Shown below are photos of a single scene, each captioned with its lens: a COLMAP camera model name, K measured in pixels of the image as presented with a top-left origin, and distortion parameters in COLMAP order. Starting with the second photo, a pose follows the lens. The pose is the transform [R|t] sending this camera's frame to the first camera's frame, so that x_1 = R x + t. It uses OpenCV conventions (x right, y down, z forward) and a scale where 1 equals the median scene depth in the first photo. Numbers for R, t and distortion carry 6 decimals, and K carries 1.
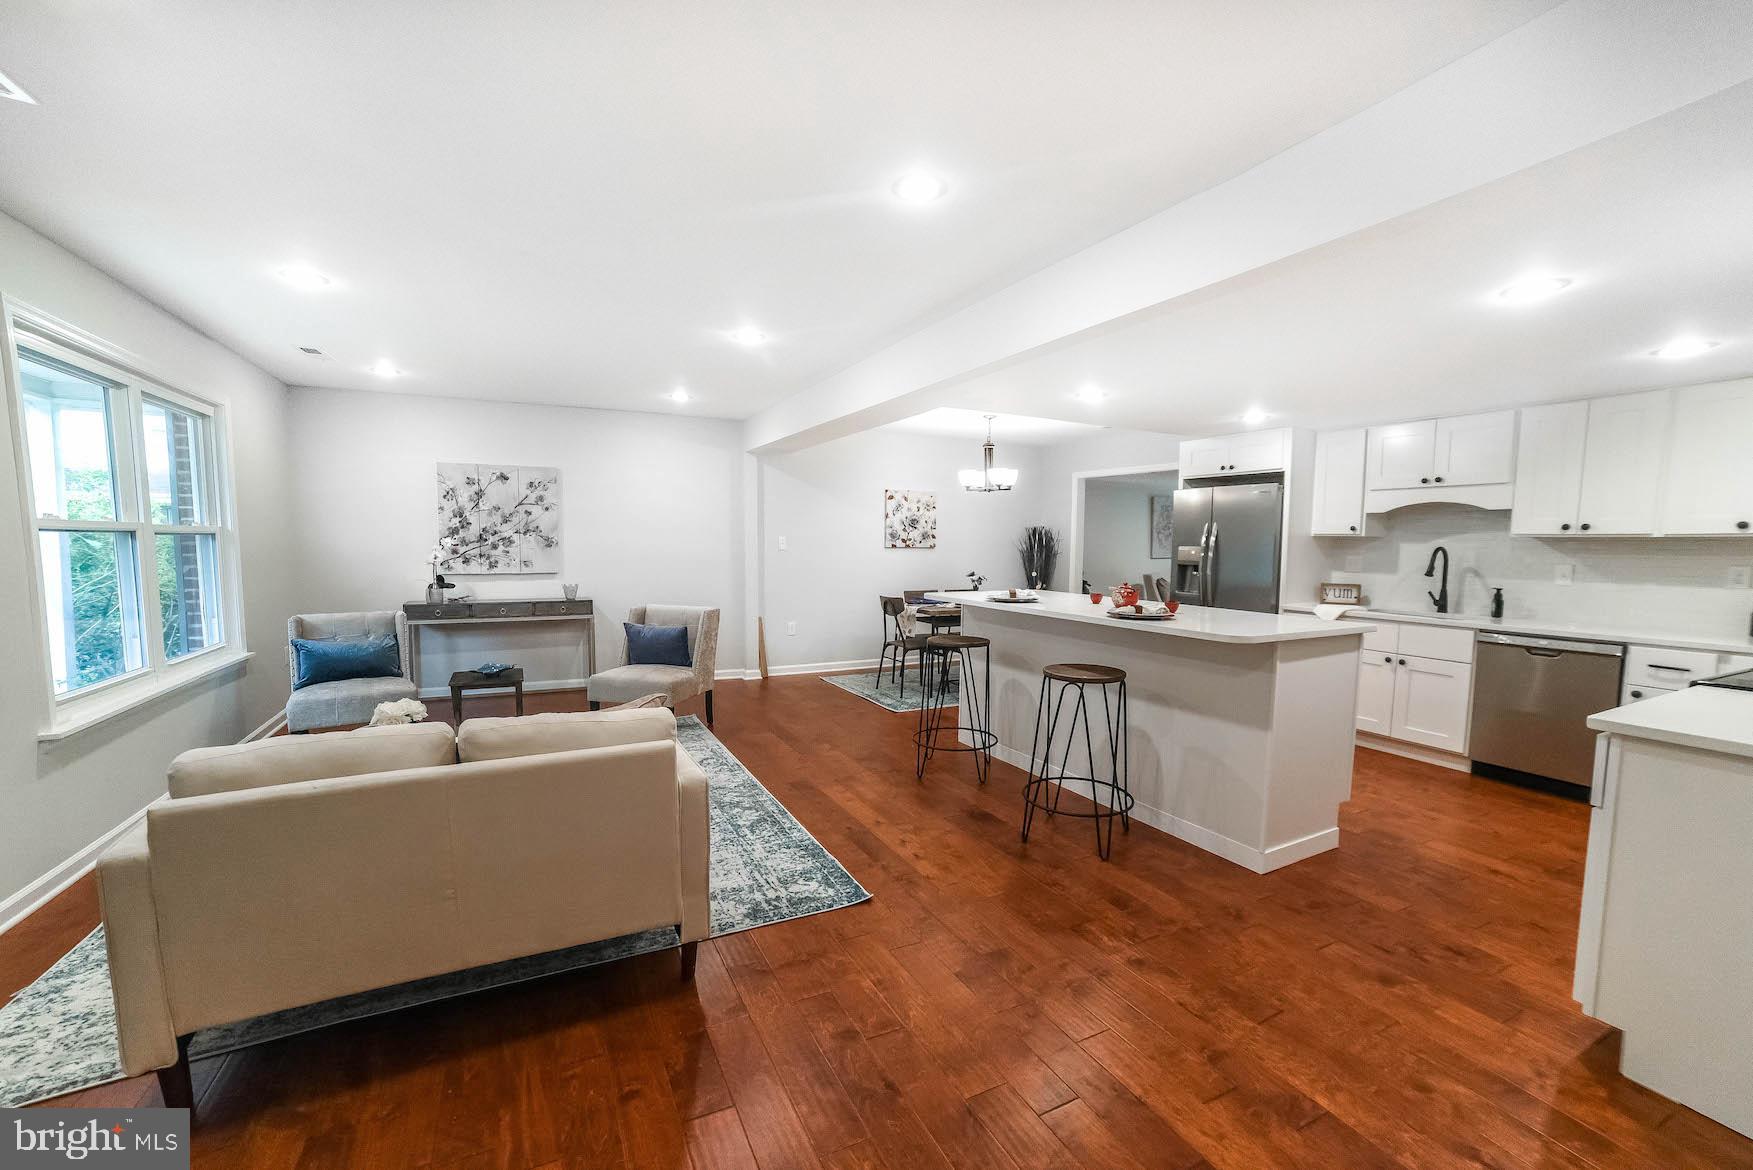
lens RADIAL K [[712.7, 0, 880.6], [0, 712.7, 600.3], [0, 0, 1]] dist [-0.079189, 0.036048]
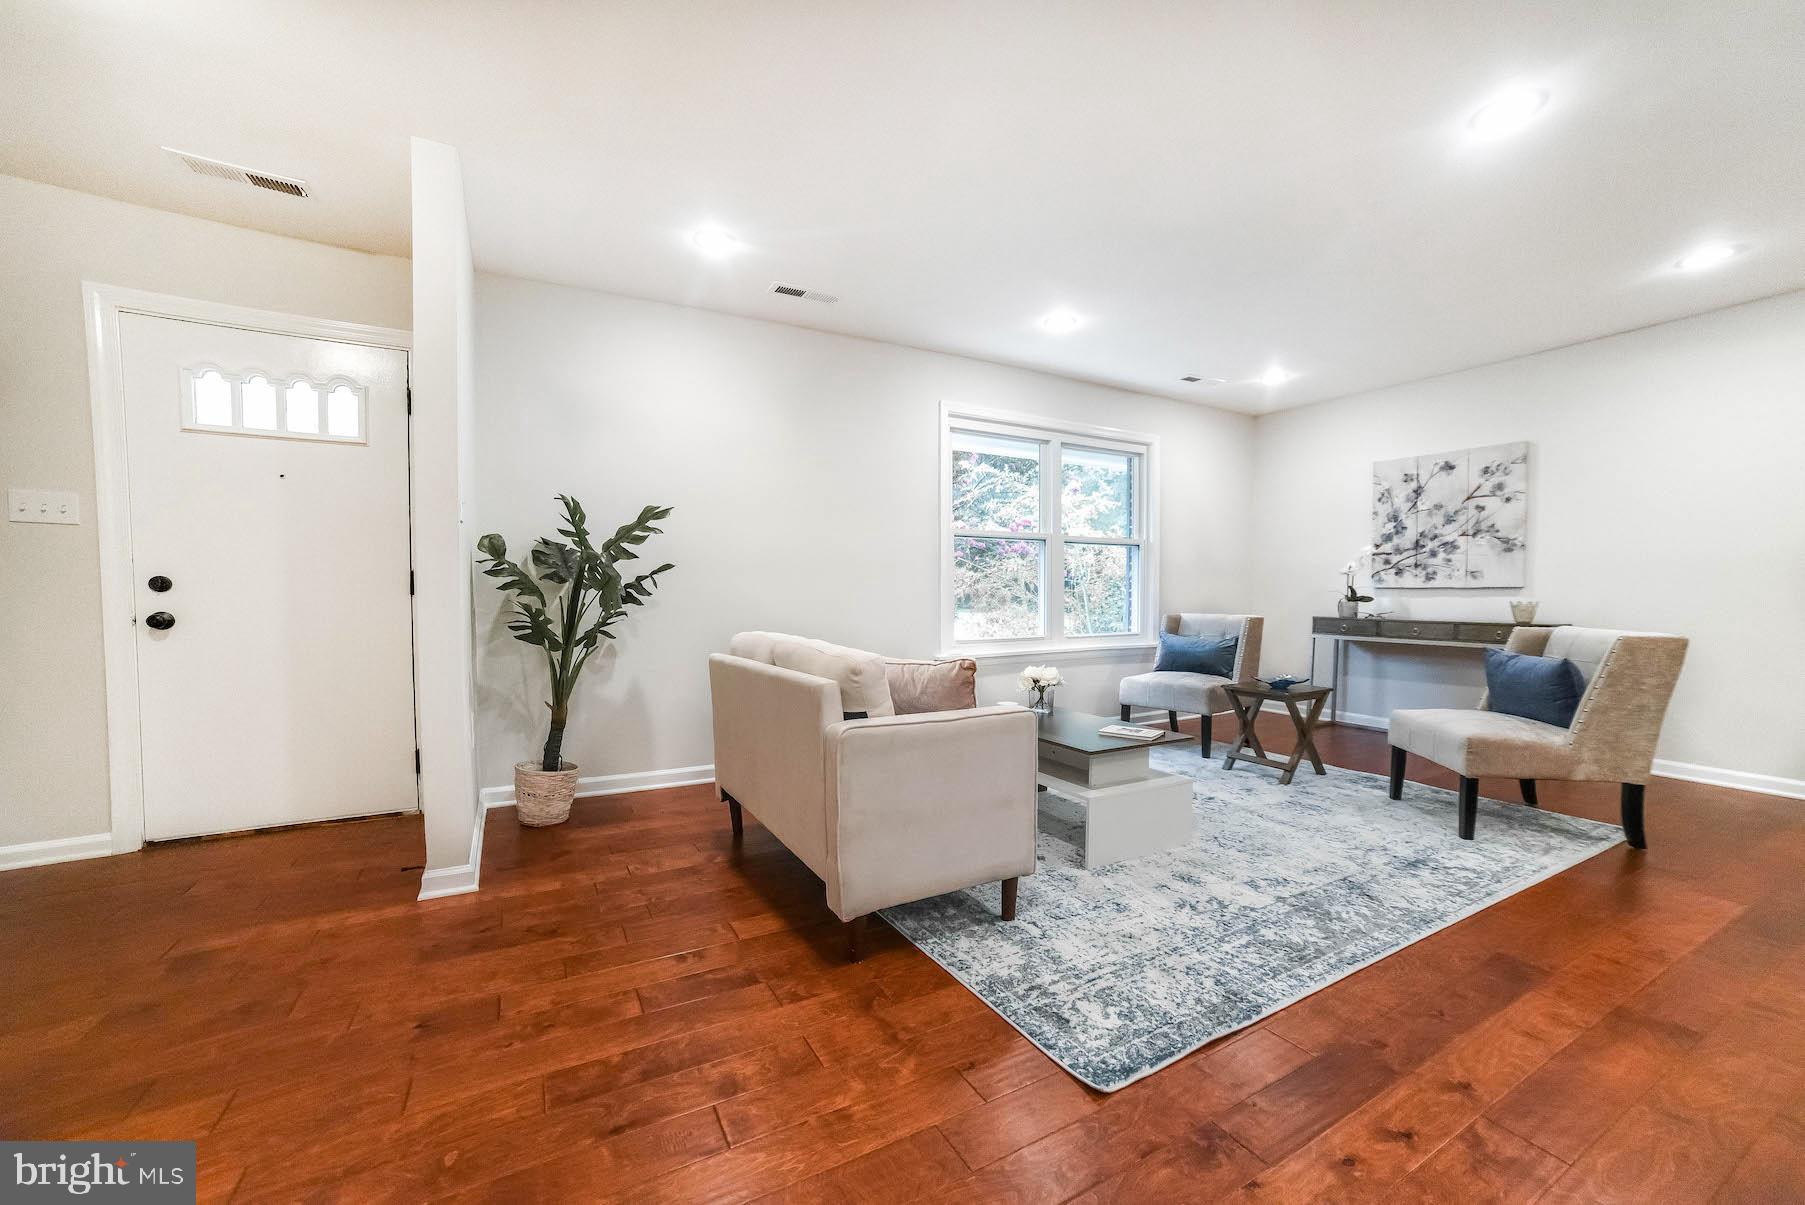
lens RADIAL K [[712.2, 0, 909.4], [0, 712.2, 619.2], [0, 0, 1]] dist [-0.080876, 0.034757]
pose [[0.040693, 0.027858, -0.998783, 0.241588], [-0.084792, 0.996102, 0.024328, 0.033349], [0.995567, 0.083699, 0.042896, 0.398562]]
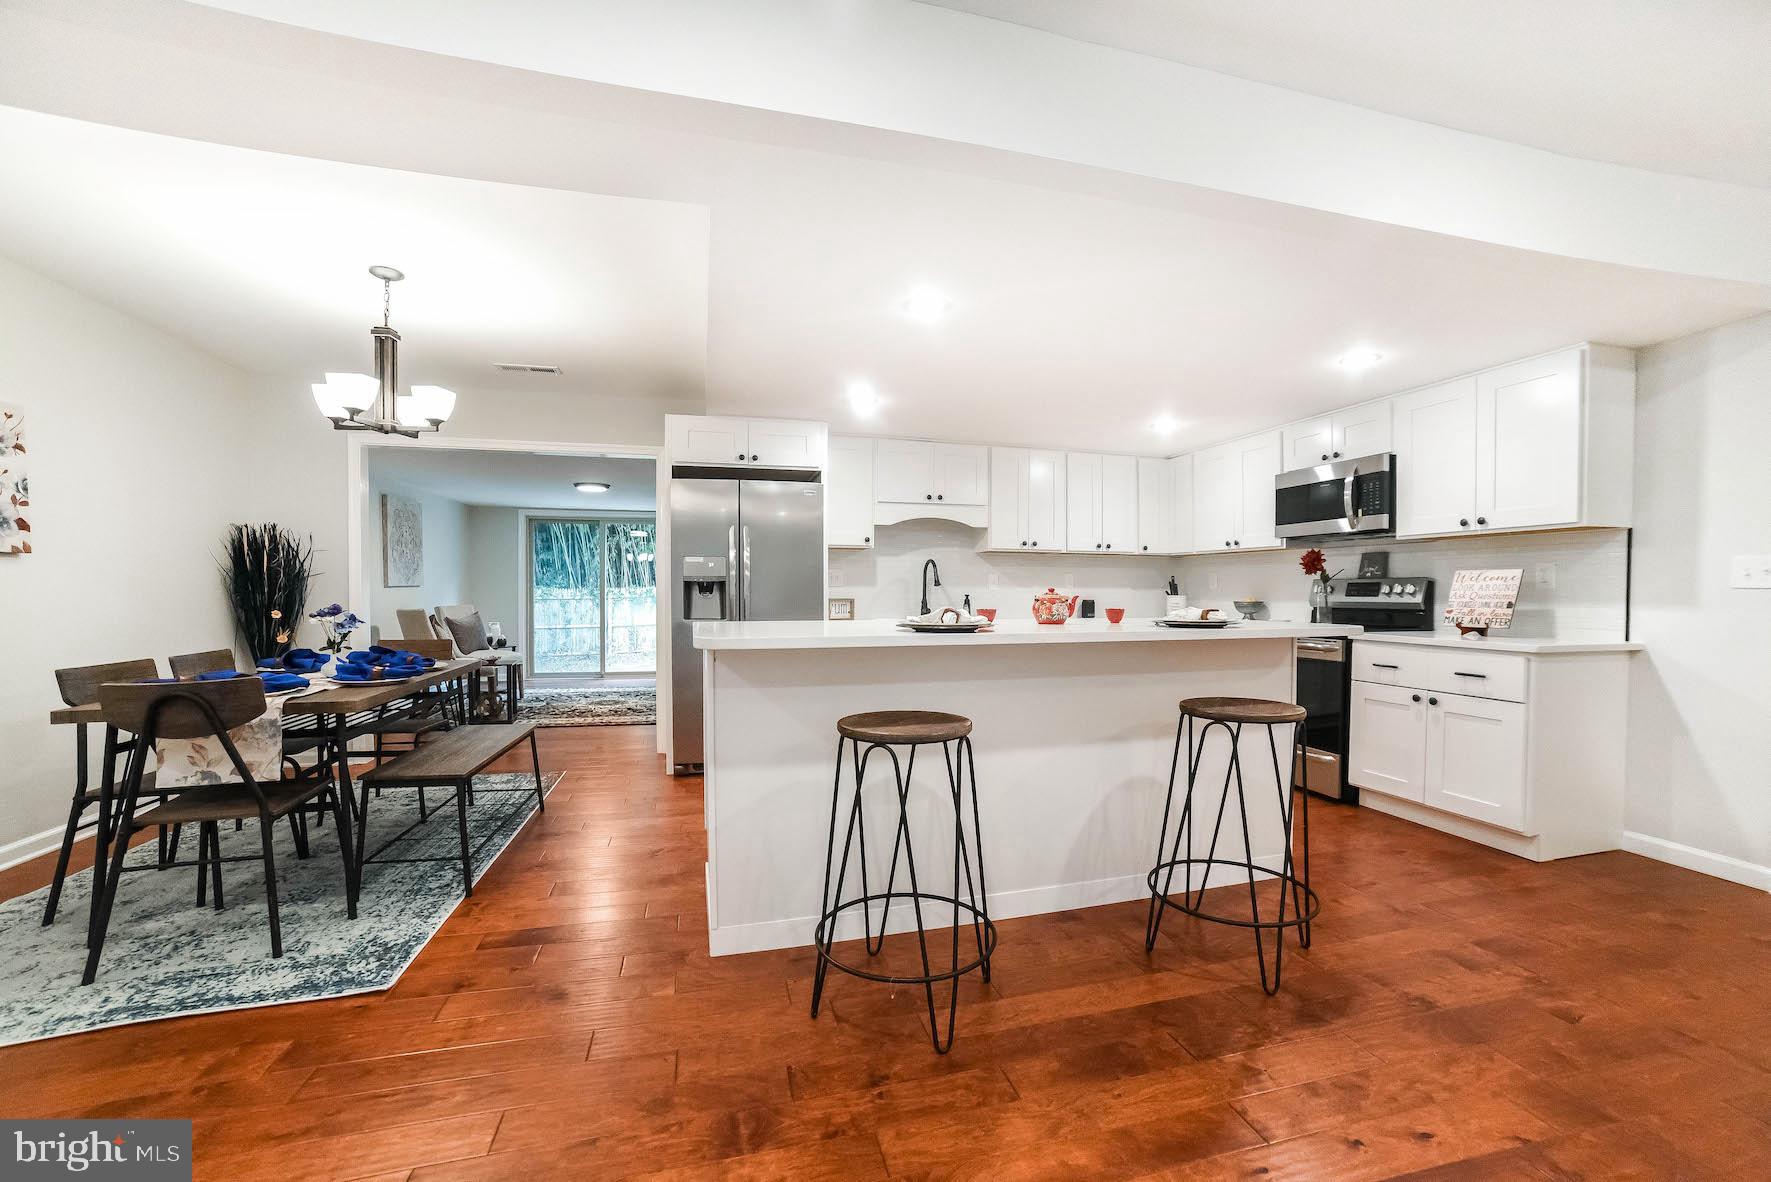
lens RADIAL K [[720.0, 0, 889.6], [0, 720.0, 606.5], [0, 0, 1]] dist [-0.079189, 0.036048]
pose [[0.211786, -0.031620, 0.976805, -0.273618], [0.081630, 0.996556, 0.014561, -0.021171], [-0.973901, 0.076652, 0.213637, 0.697854]]
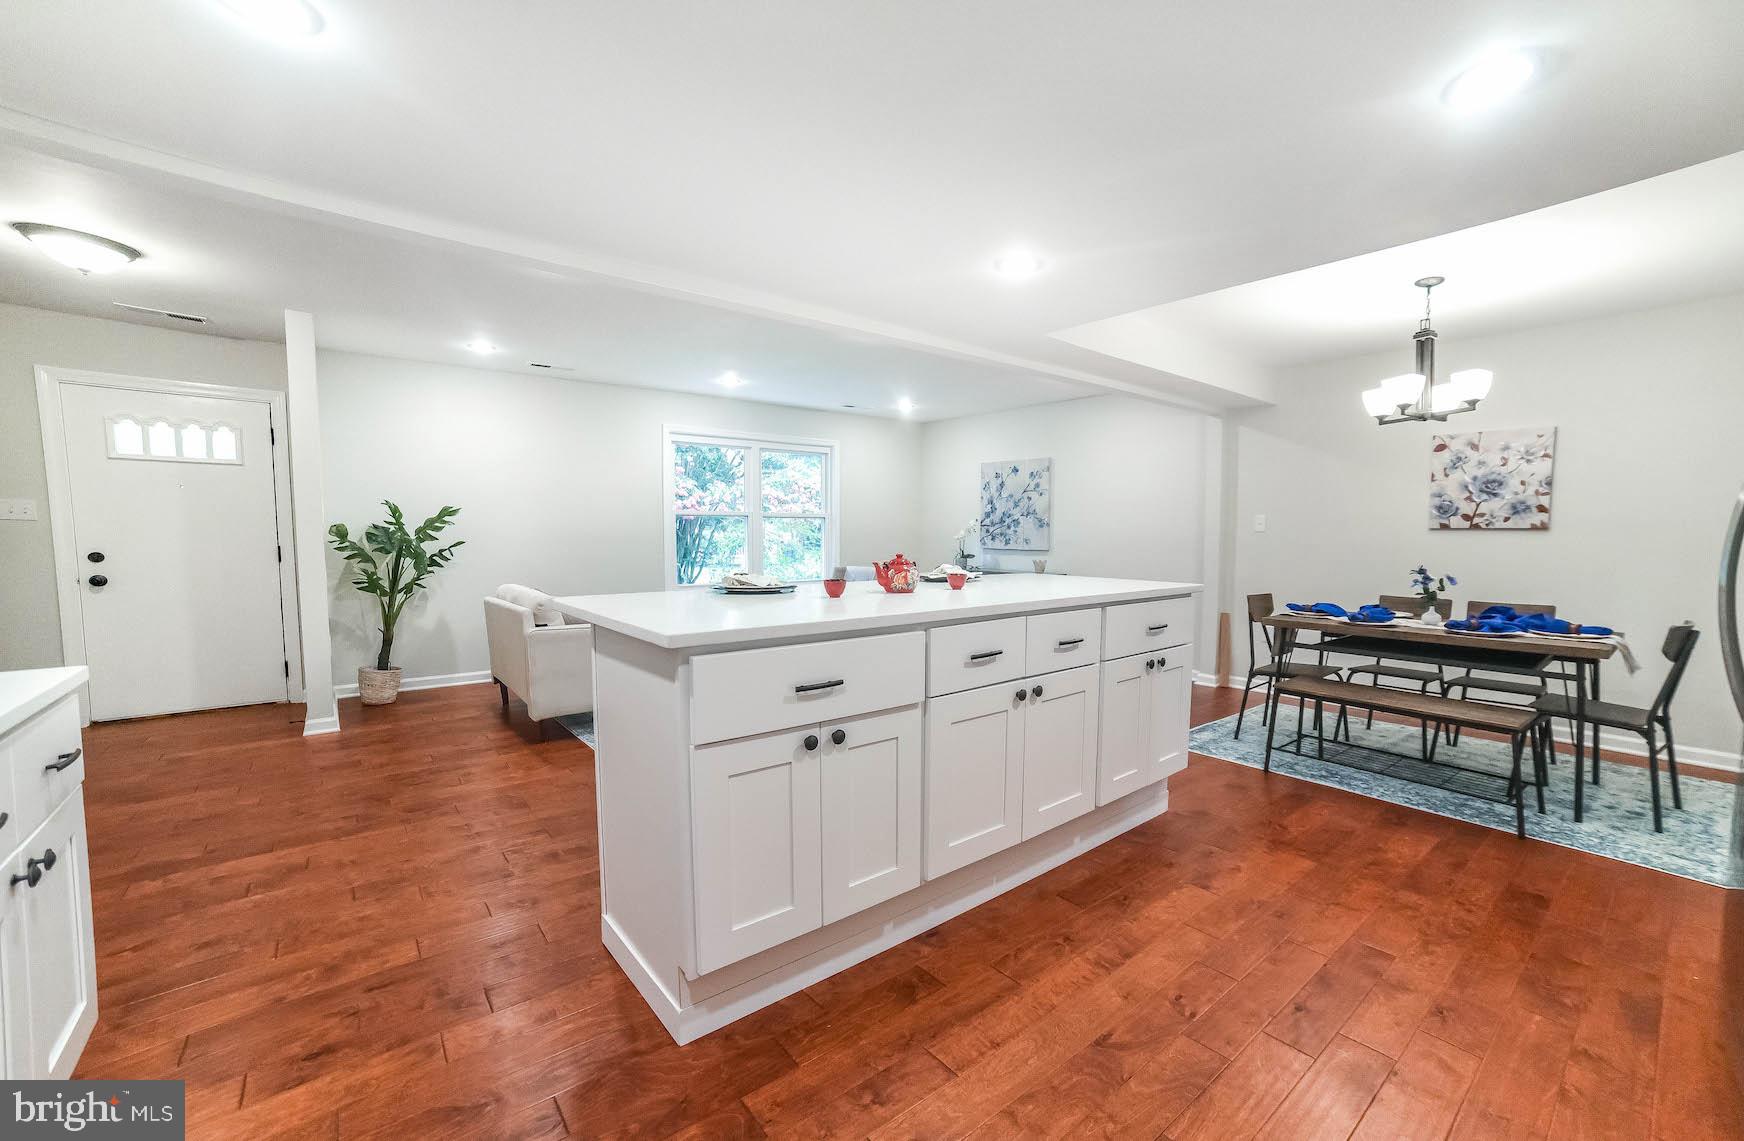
lens RADIAL K [[715.1, 0, 912.5], [0, 715.1, 585.2], [0, 0, 1]] dist [-0.078390, 0.035436]
pose [[0.228047, 0.064339, -0.971522, 0.699919], [-0.086746, 0.995189, 0.045544, -0.018836], [0.969778, 0.073890, 0.232531, 0.598223]]
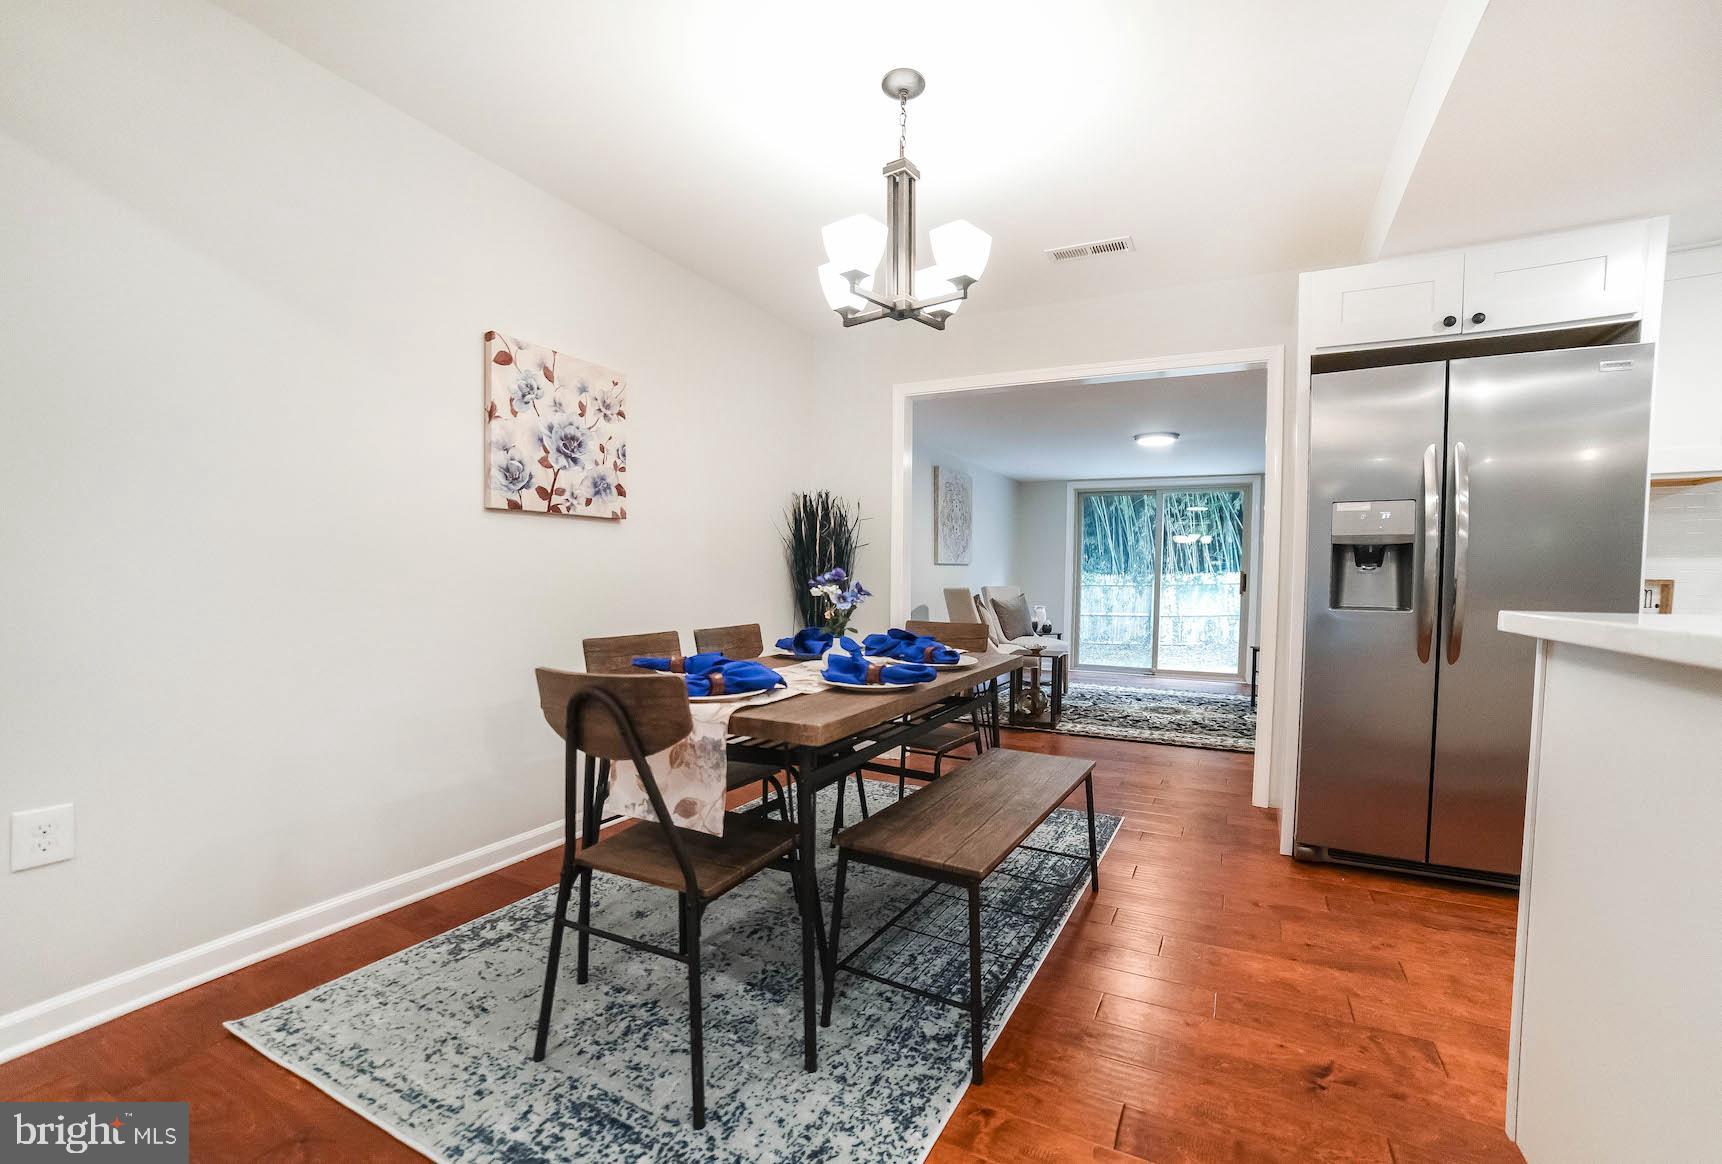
lens RADIAL K [[712.2, 0, 883.0], [0, 712.2, 617.2], [0, 0, 1]] dist [-0.060880, 0.000248]
pose [[0.808405, -0.035288, 0.587568, -0.051584], [0.047328, 0.998866, -0.005127, -0.020046], [-0.586721, 0.031953, 0.809158, 0.898028]]
